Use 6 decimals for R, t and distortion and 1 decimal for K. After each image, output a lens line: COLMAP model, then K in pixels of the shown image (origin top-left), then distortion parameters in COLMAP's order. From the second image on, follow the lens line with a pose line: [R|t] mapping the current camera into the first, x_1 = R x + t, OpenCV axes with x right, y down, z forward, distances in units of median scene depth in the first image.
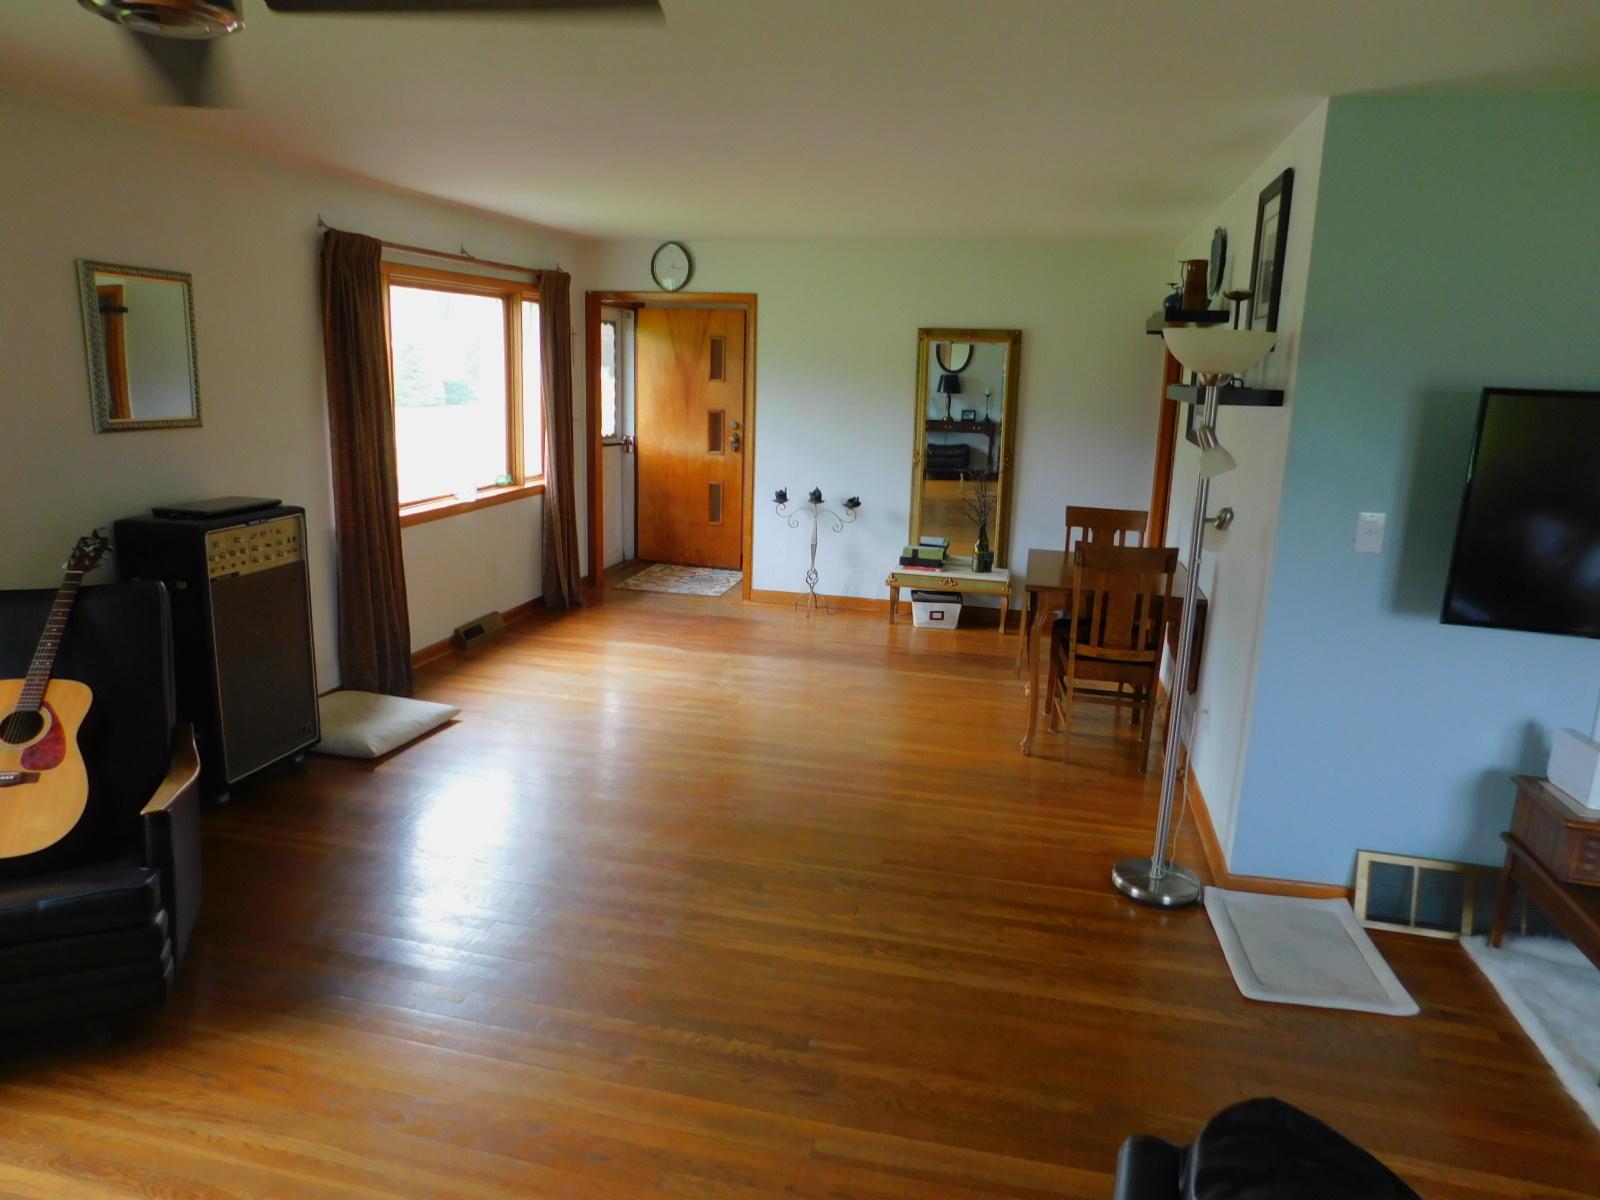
lens RADIAL K [[1062.4, 0, 789.1], [0, 1062.4, 599.7], [0, 0, 1]] dist [-0.057897, 0.043514]
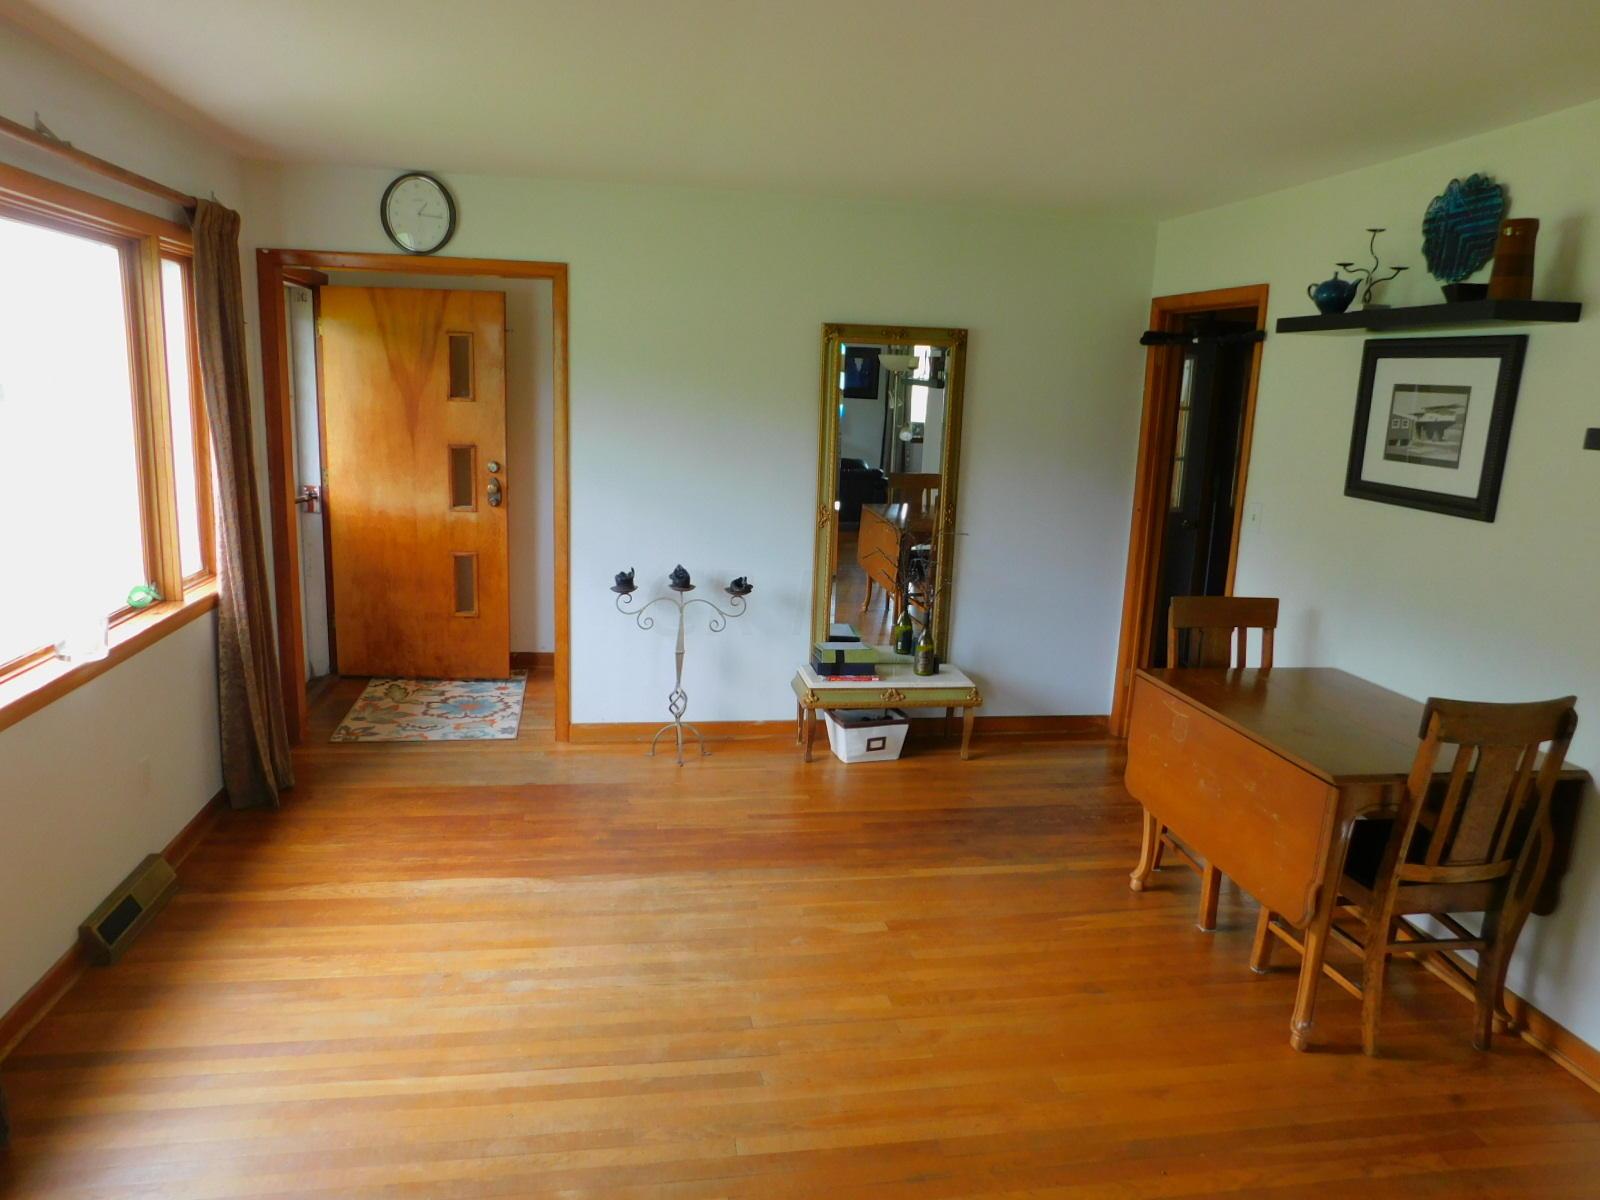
lens RADIAL K [[1062.4, 0, 789.1], [0, 1062.4, 599.7], [0, 0, 1]] dist [-0.057897, 0.043514]
pose [[0.922651, -0.074264, 0.378418, -0.158923], [0.076347, 0.997036, 0.009520, -0.085567], [-0.378004, 0.020107, 0.925586, 0.371168]]
